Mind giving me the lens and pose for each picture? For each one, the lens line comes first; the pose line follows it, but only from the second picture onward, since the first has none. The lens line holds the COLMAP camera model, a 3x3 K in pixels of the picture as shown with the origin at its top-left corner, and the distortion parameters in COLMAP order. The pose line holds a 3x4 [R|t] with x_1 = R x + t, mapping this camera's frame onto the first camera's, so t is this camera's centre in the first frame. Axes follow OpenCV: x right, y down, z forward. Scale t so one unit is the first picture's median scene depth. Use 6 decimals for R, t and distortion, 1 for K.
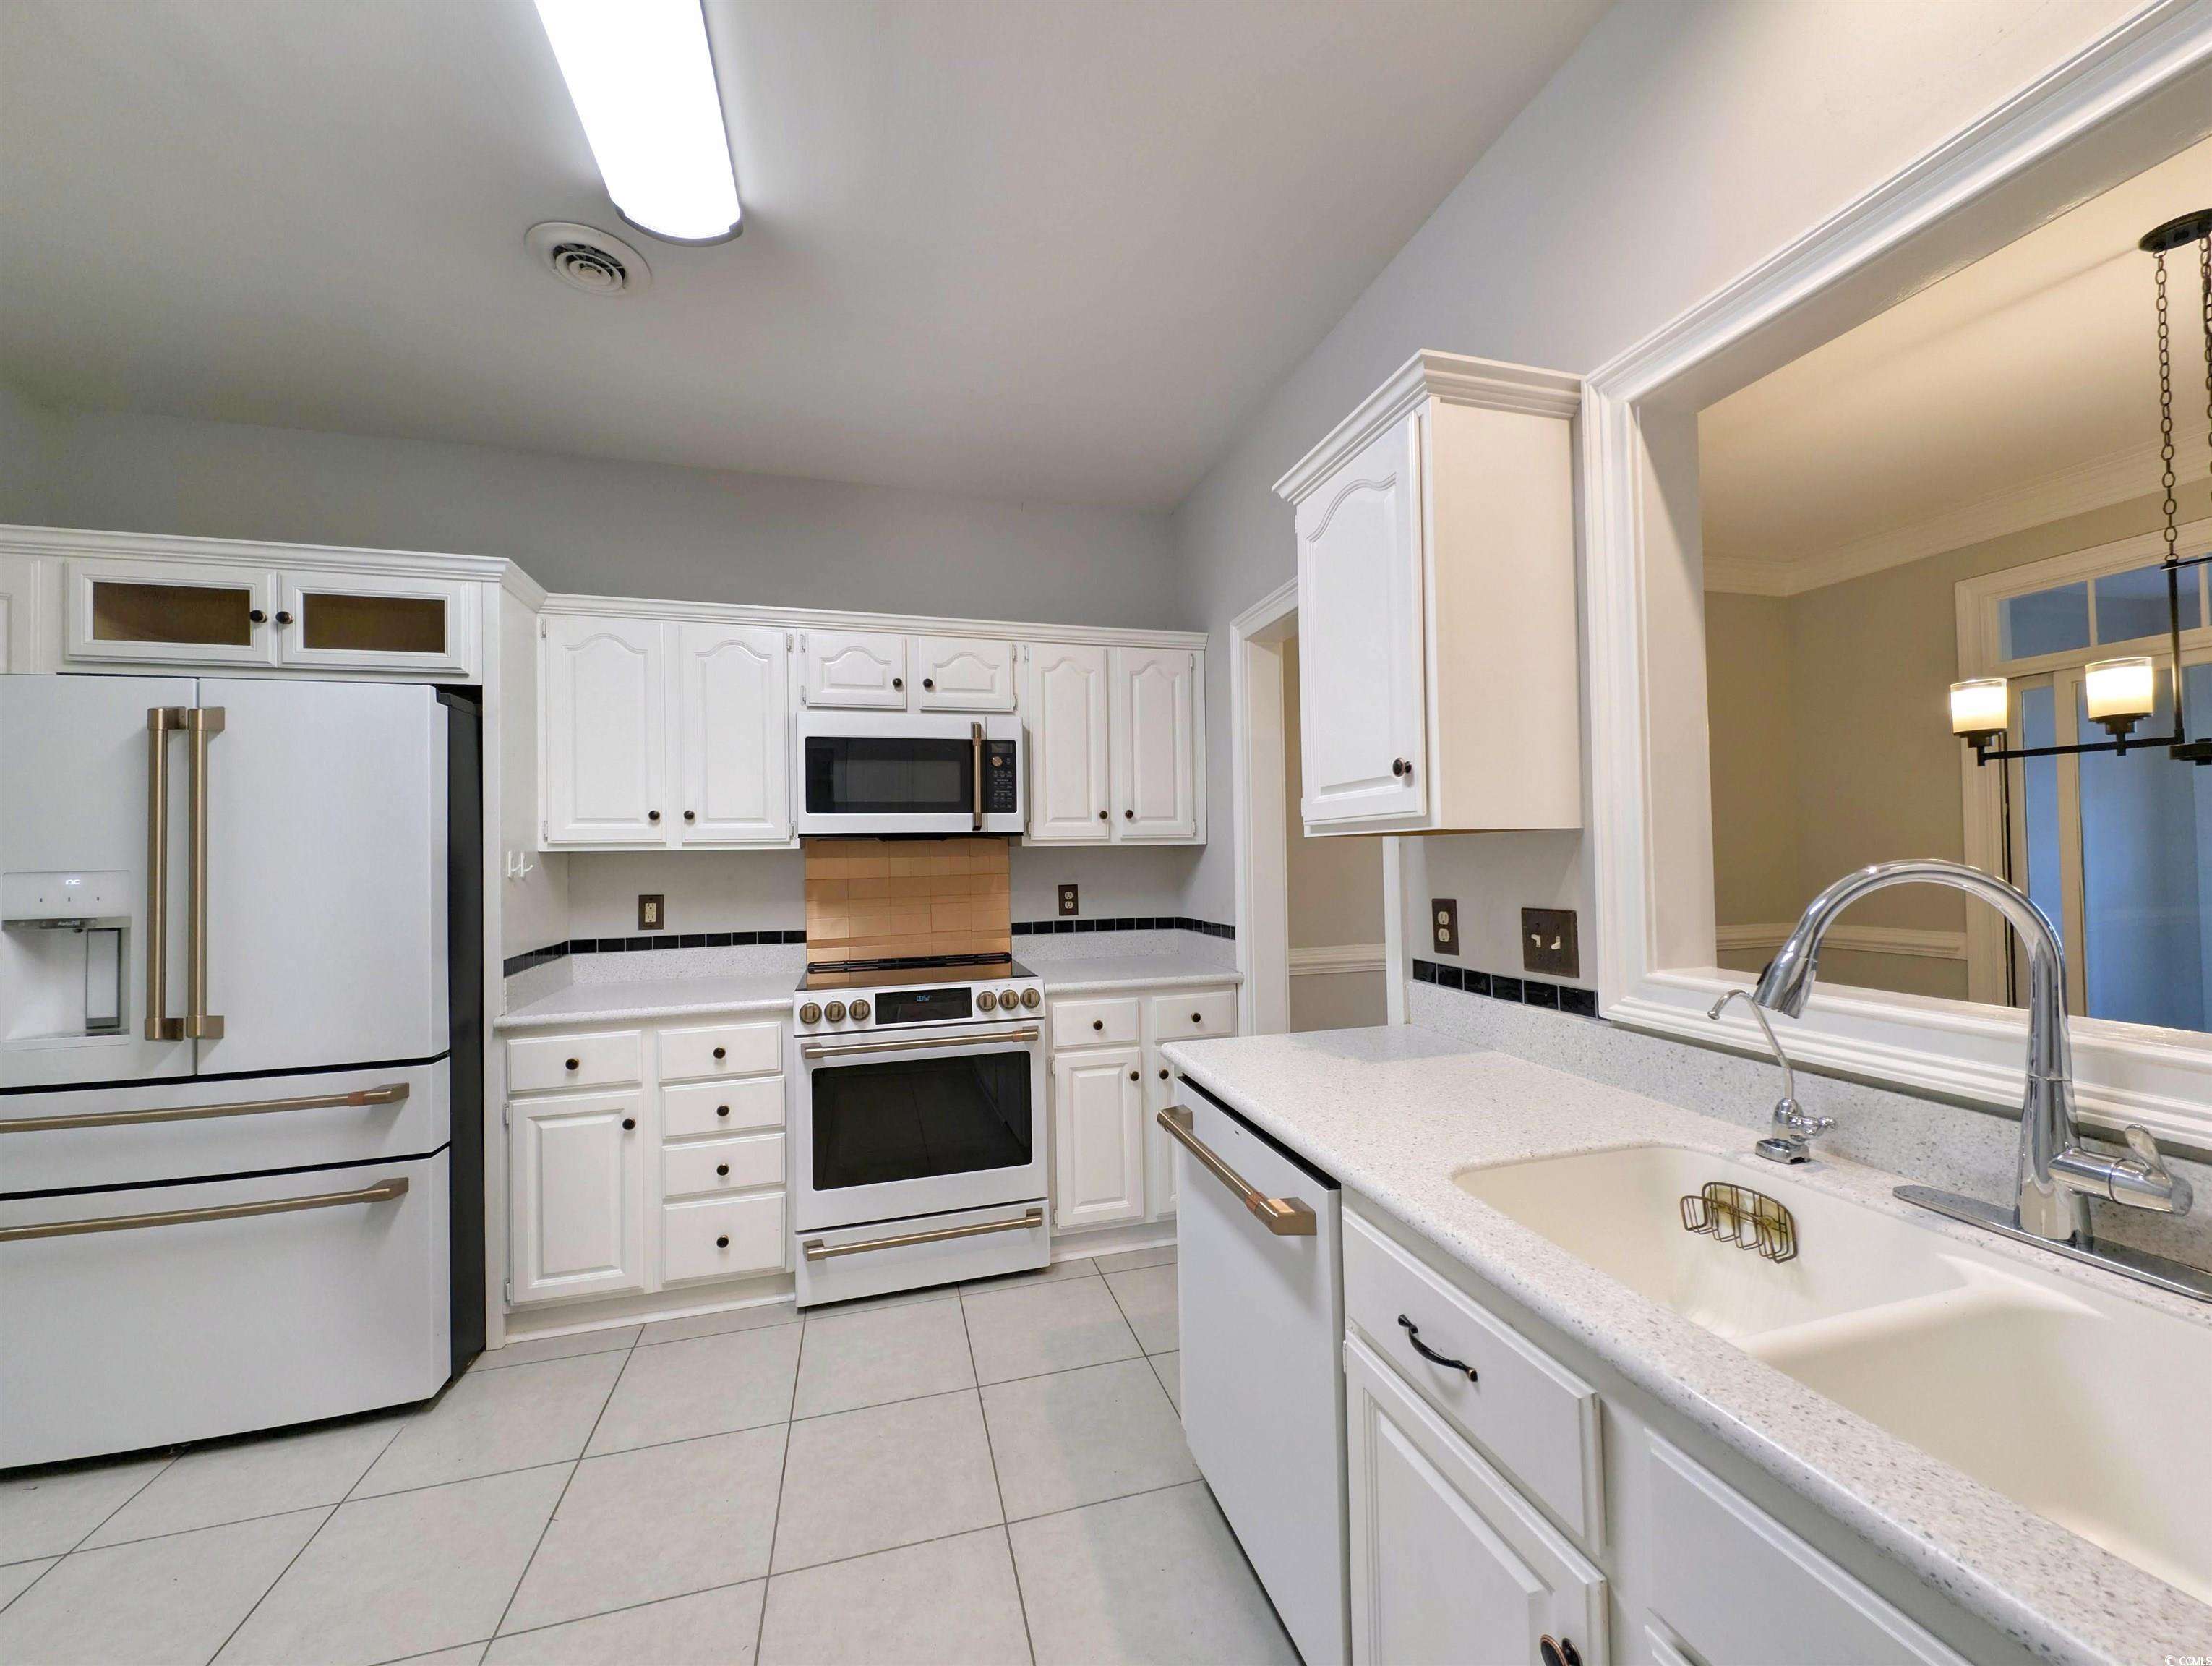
lens RADIAL K [[829.5, 0, 1094.2], [0, 829.5, 839.7], [0, 0, 1]] dist [0.016272, -0.007589]
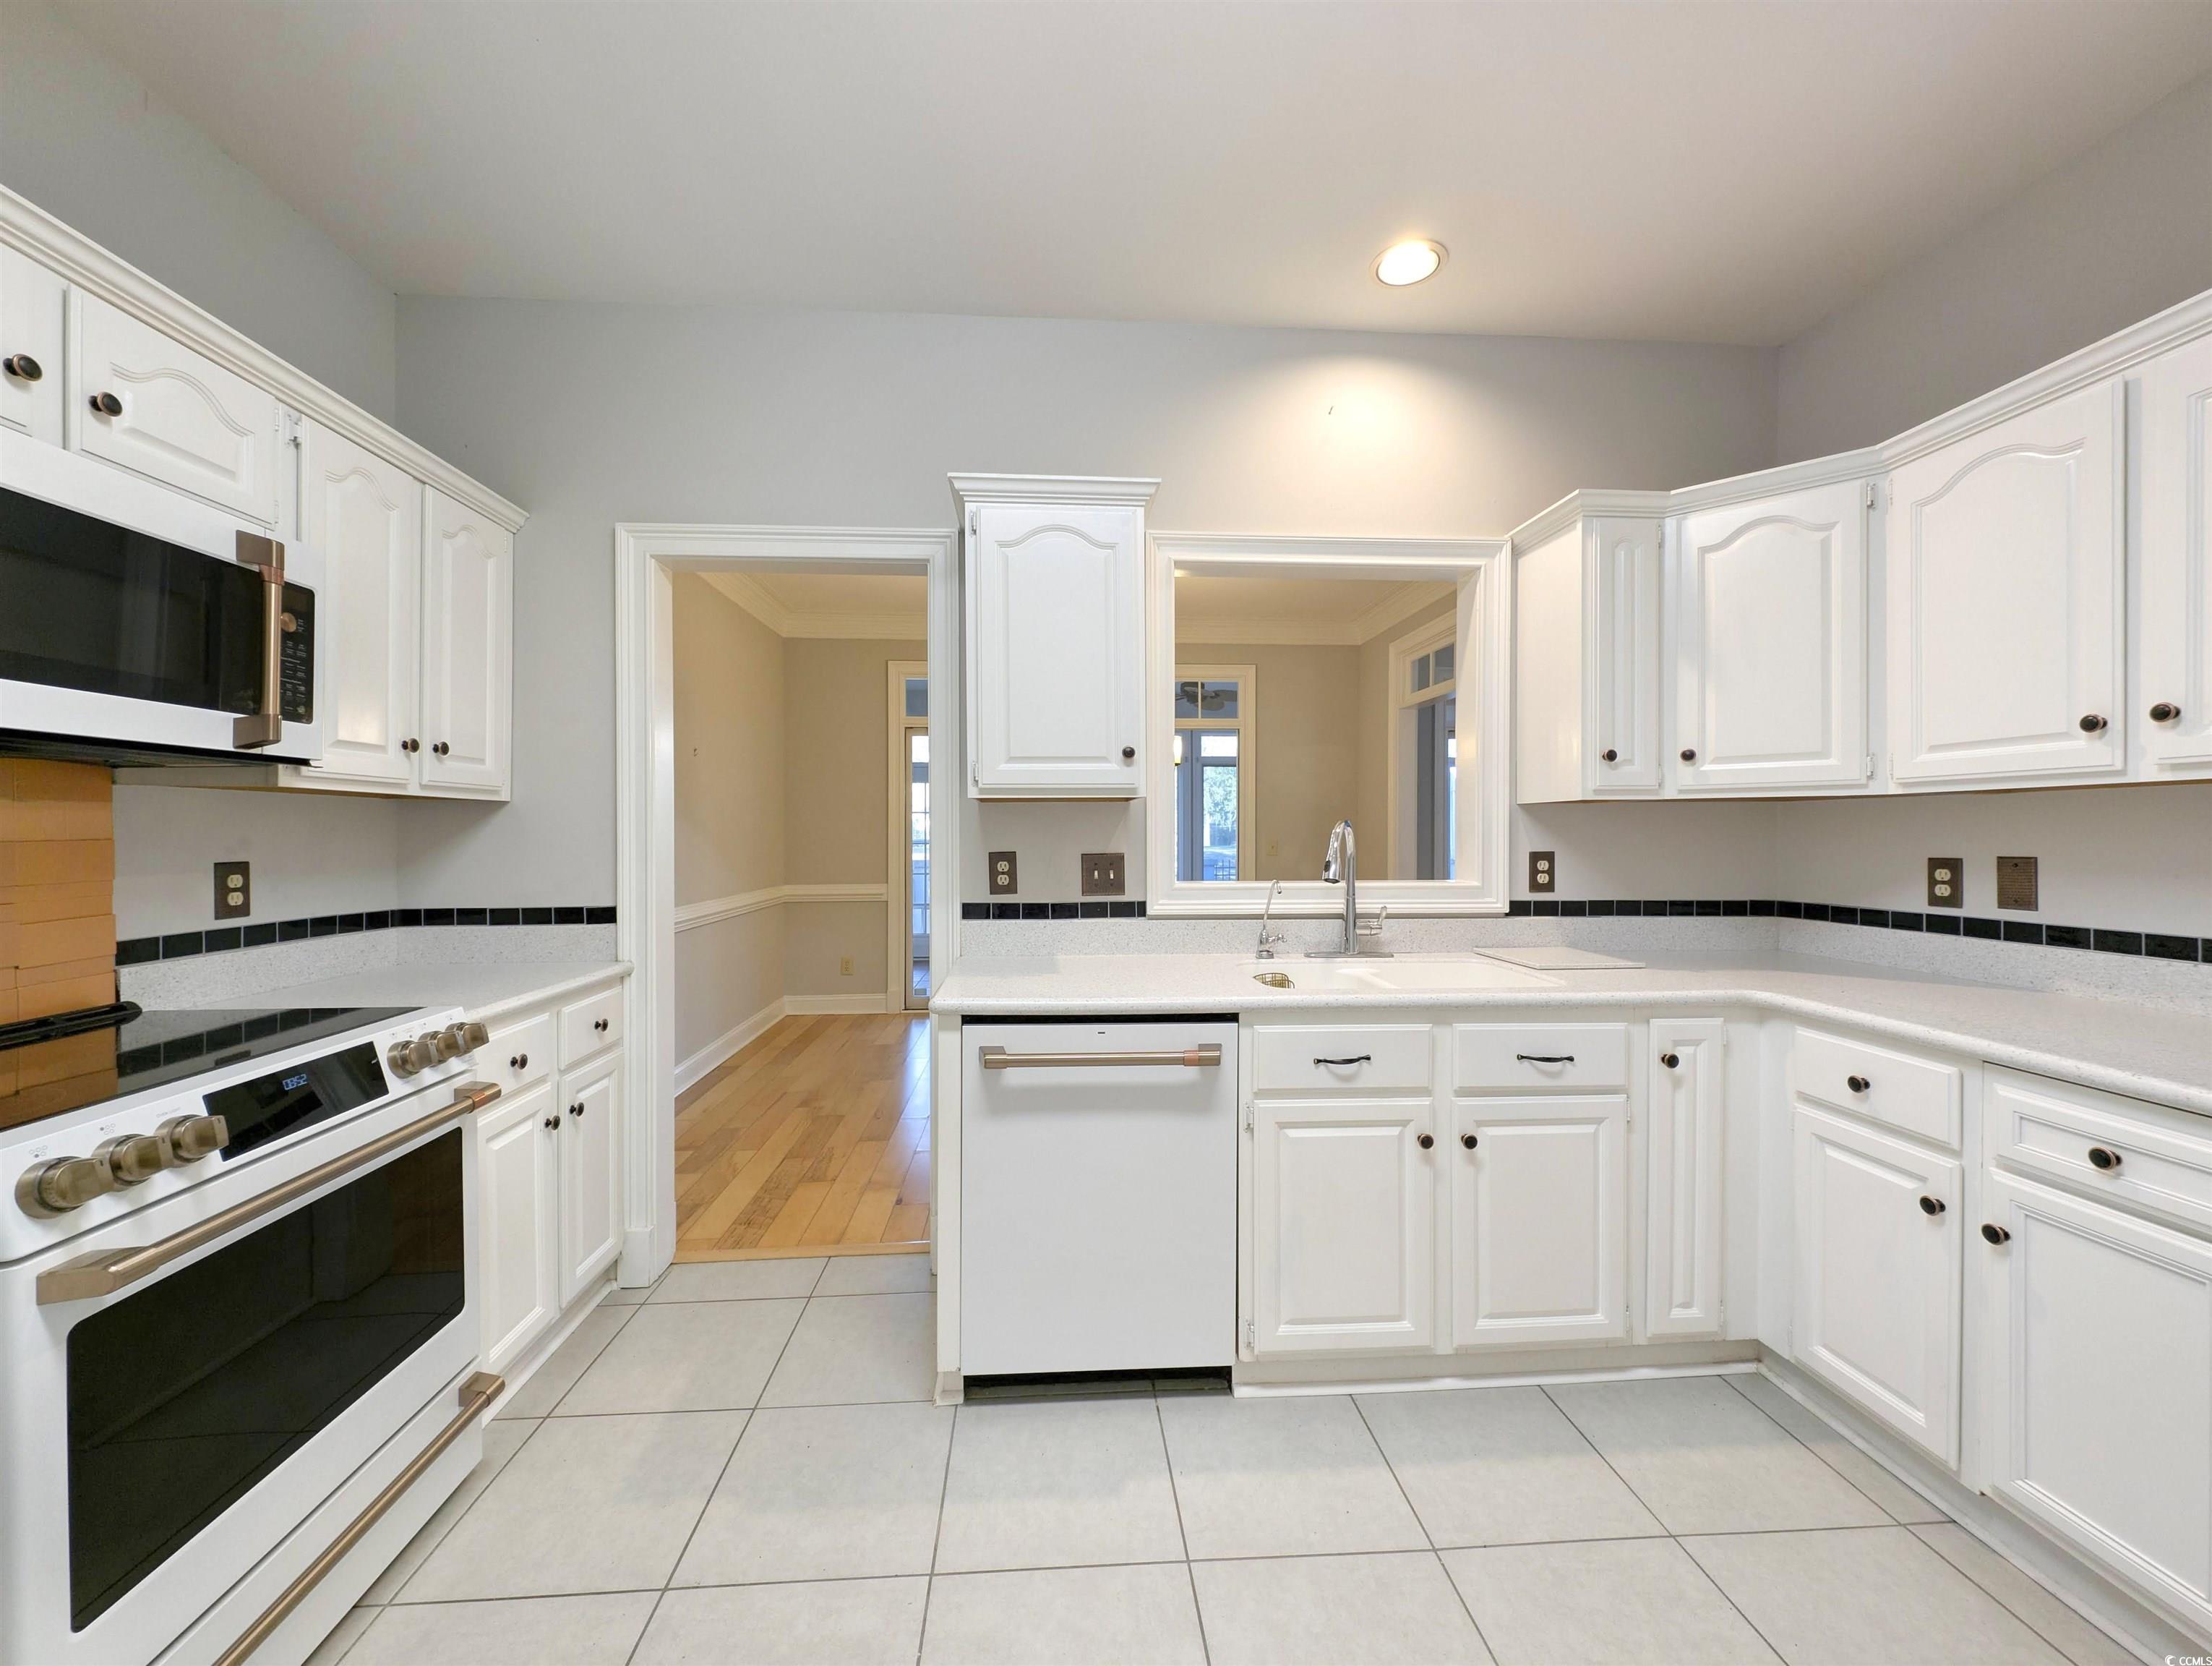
lens RADIAL K [[829.5, 0, 1094.2], [0, 829.5, 839.7], [0, 0, 1]] dist [0.016272, -0.007589]
pose [[0.197459, 0.009118, 0.980269, -0.633331], [-0.019880, 0.999788, -0.005295, 0.043324], [-0.980110, -0.018442, 0.197599, 0.466521]]
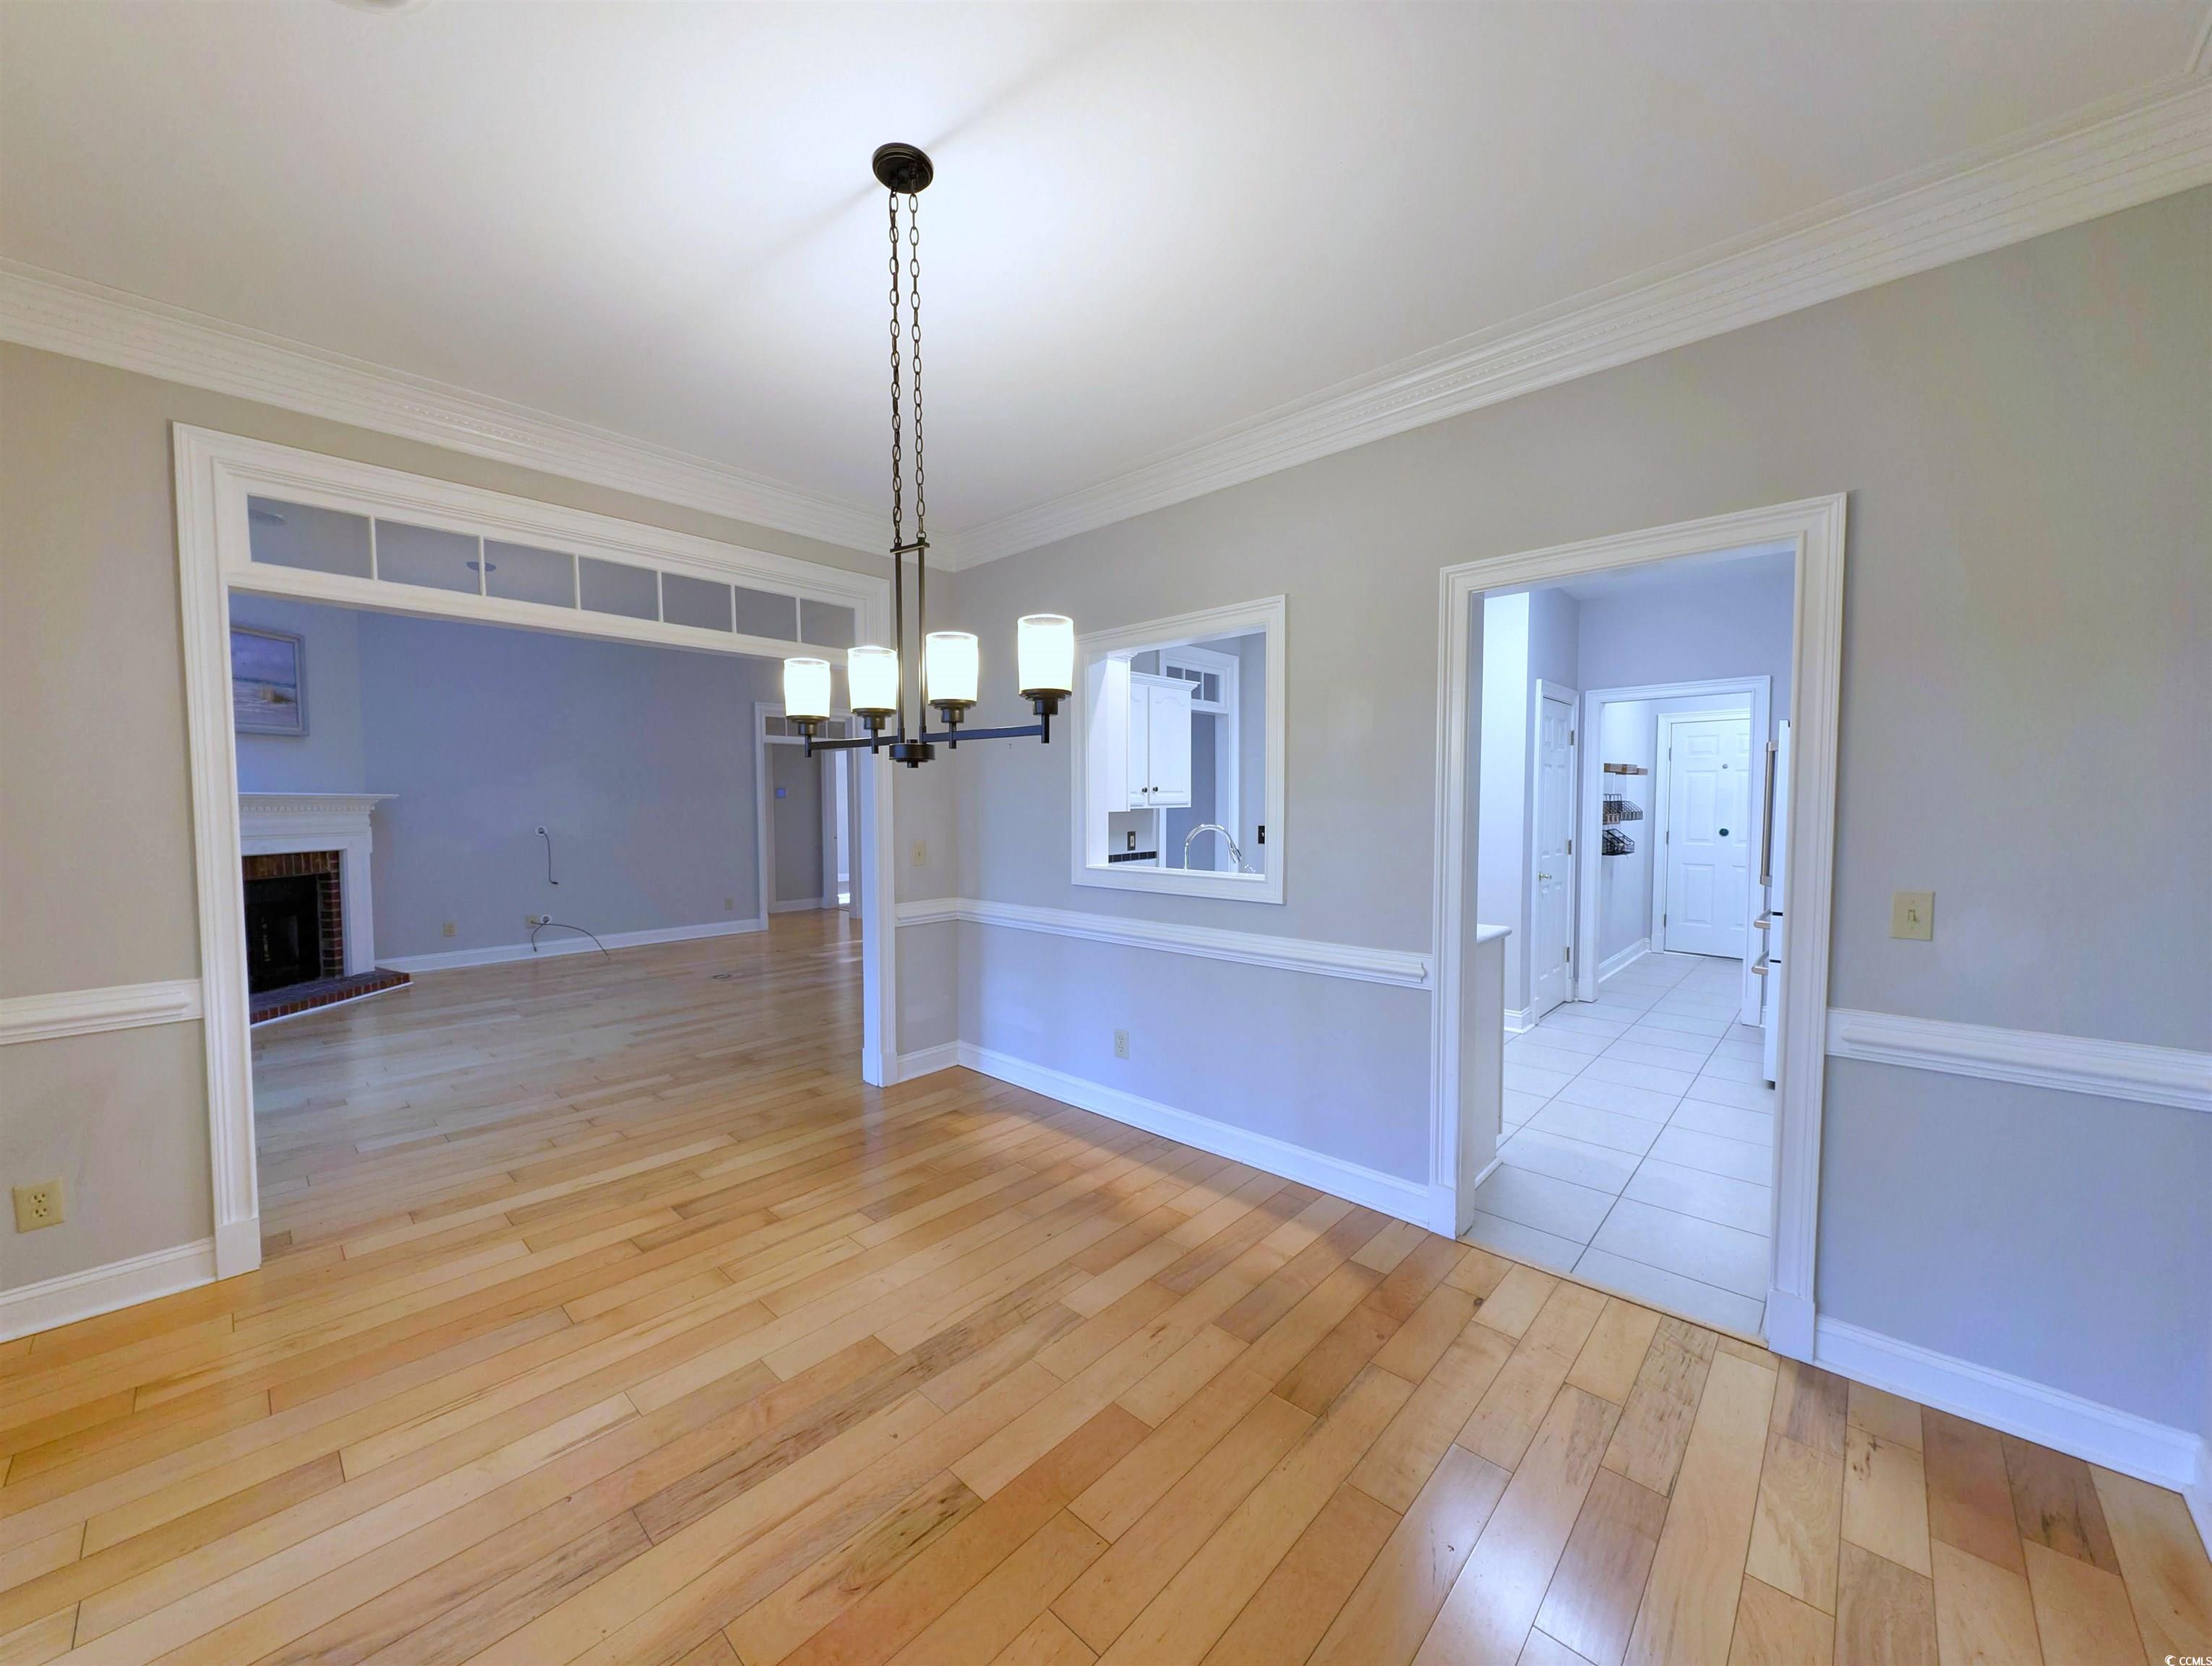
lens RADIAL K [[829.5, 0, 1094.2], [0, 829.5, 839.7], [0, 0, 1]] dist [0.016272, -0.007589]
pose [[-0.850009, 0.046798, -0.524685, 1.323987], [0.028600, 0.998677, 0.042742, -0.033705], [0.525991, 0.021325, -0.850223, 1.535693]]
